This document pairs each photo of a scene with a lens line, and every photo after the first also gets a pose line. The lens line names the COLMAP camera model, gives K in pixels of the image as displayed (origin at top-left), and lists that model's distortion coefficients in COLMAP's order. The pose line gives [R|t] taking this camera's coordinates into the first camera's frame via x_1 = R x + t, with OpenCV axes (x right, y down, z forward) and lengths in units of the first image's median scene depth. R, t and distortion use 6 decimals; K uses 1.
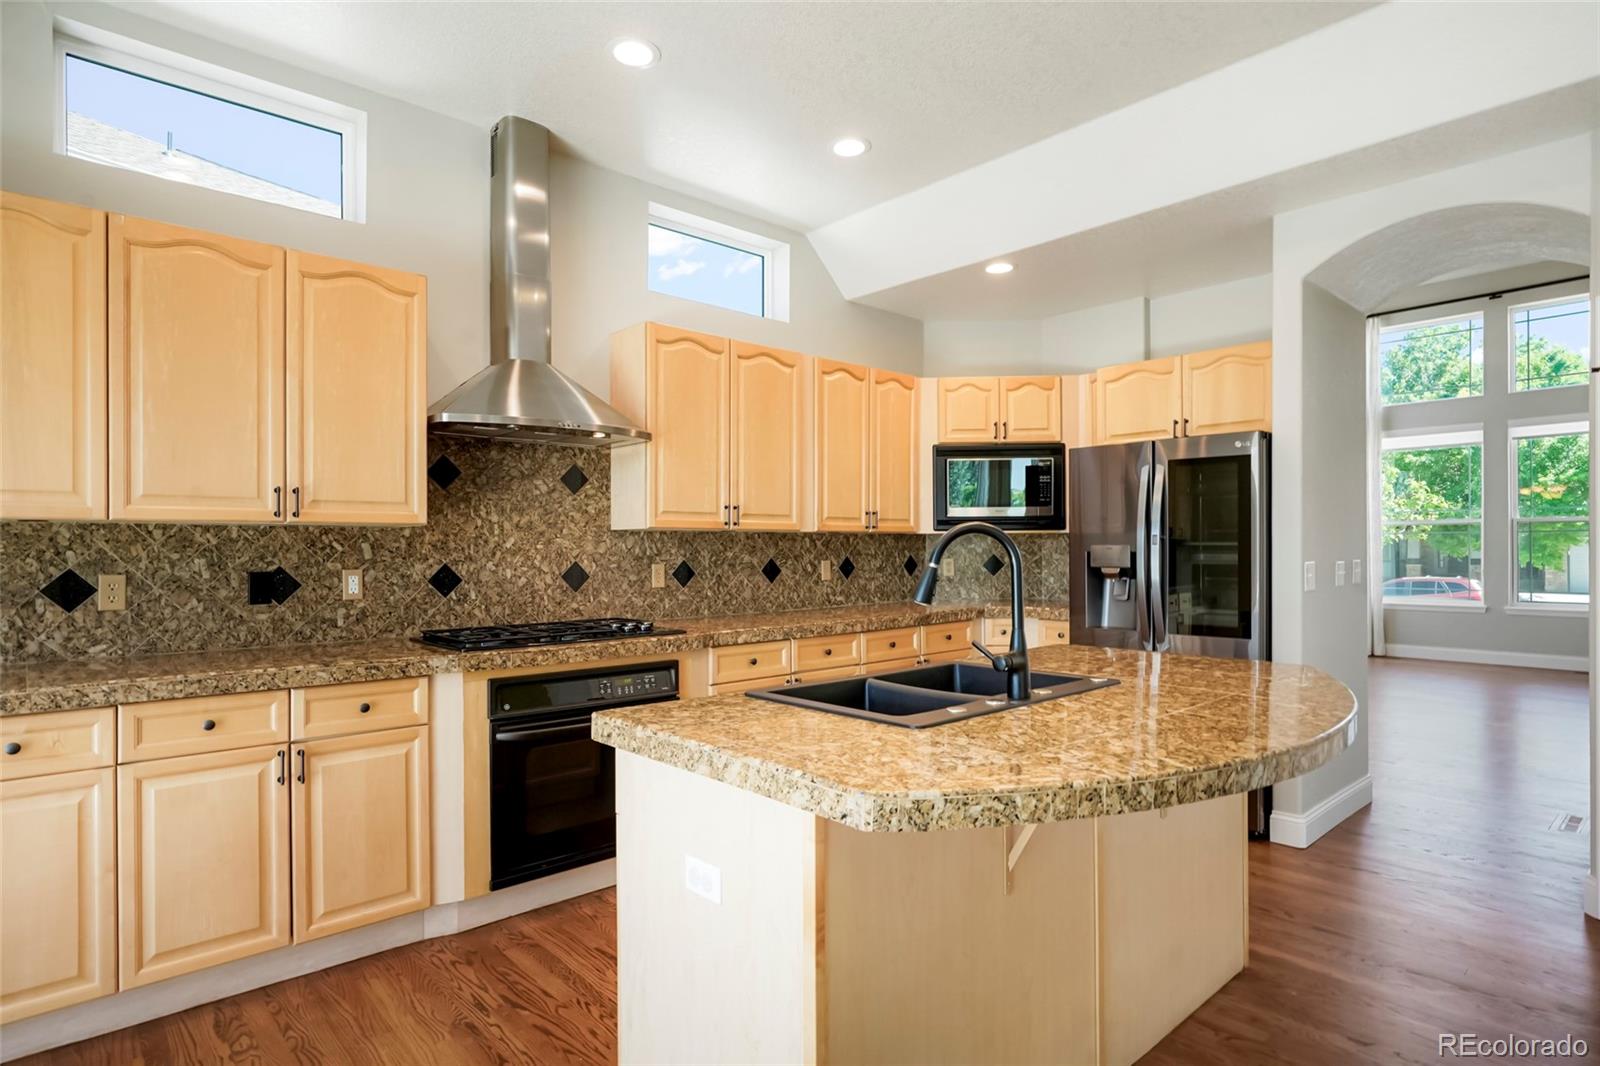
lens RADIAL K [[854.9, 0, 801.0], [0, 854.9, 547.2], [0, 0, 1]] dist [-0.000506, -0.000201]
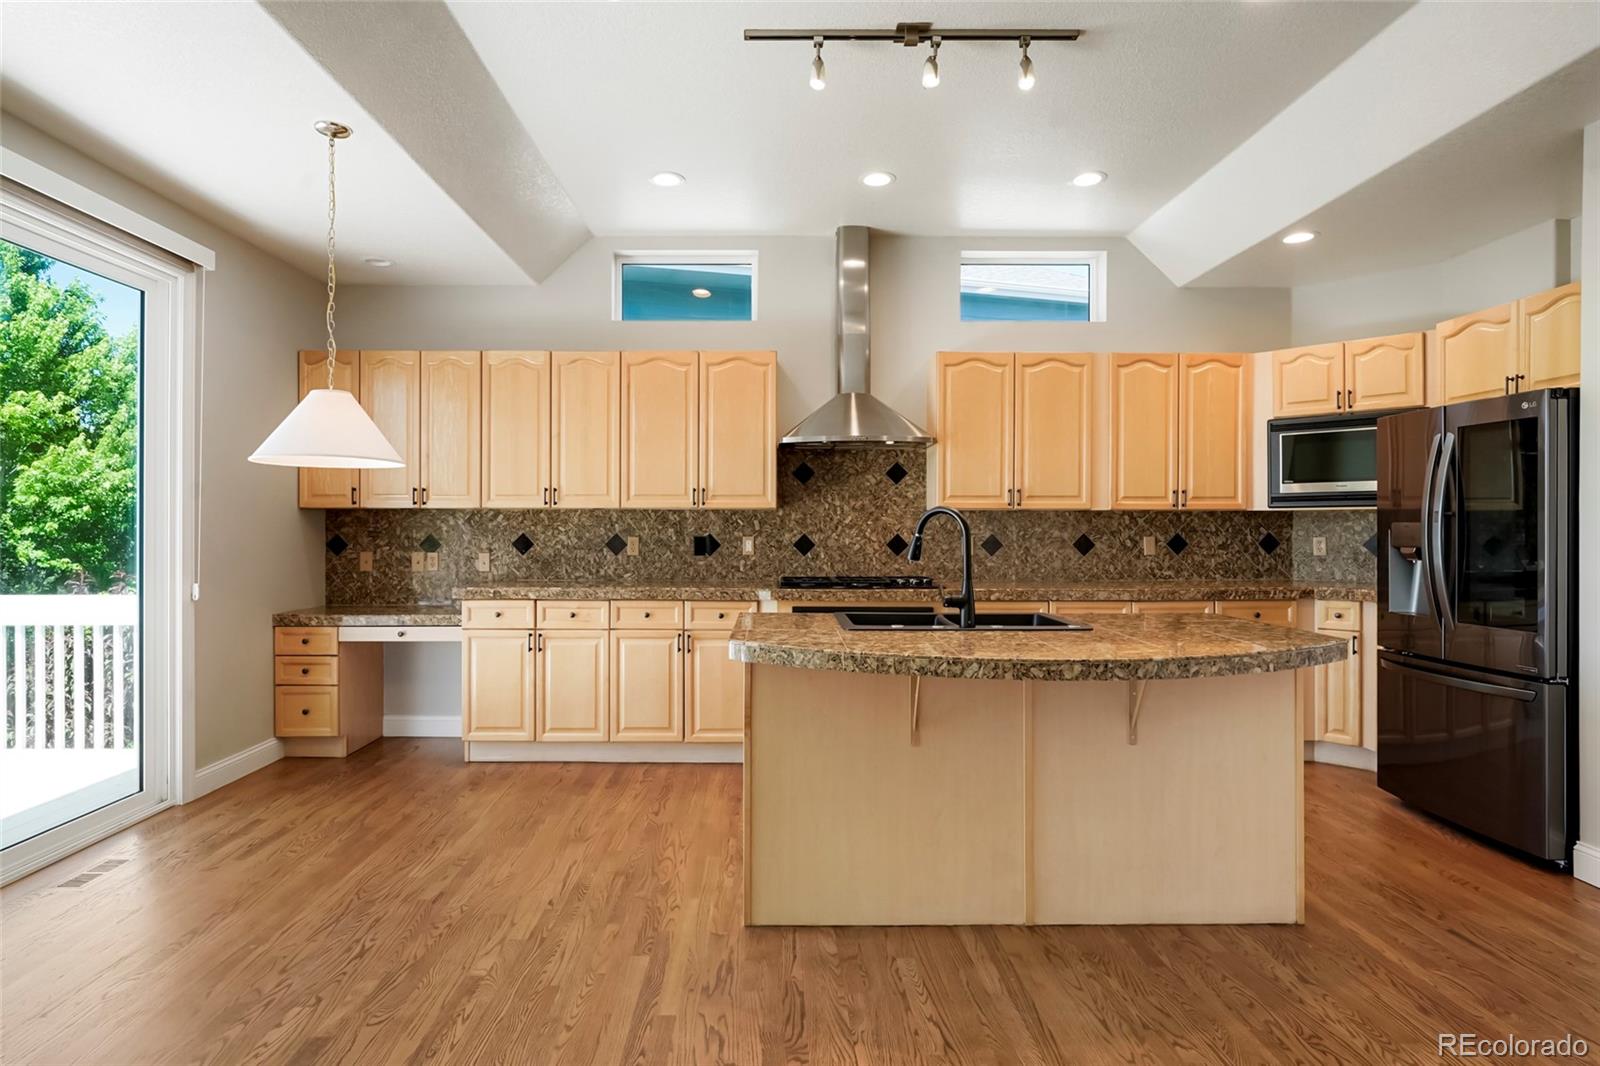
lens RADIAL K [[880.3, 0, 756.6], [0, 880.3, 522.3], [0, 0, 1]] dist [-0.000880, -0.000161]
pose [[0.727720, 0.001912, -0.685872, 0.542951], [-0.003745, 0.999992, -0.001186, 0.001059], [0.685864, 0.003432, 0.727721, -0.173756]]
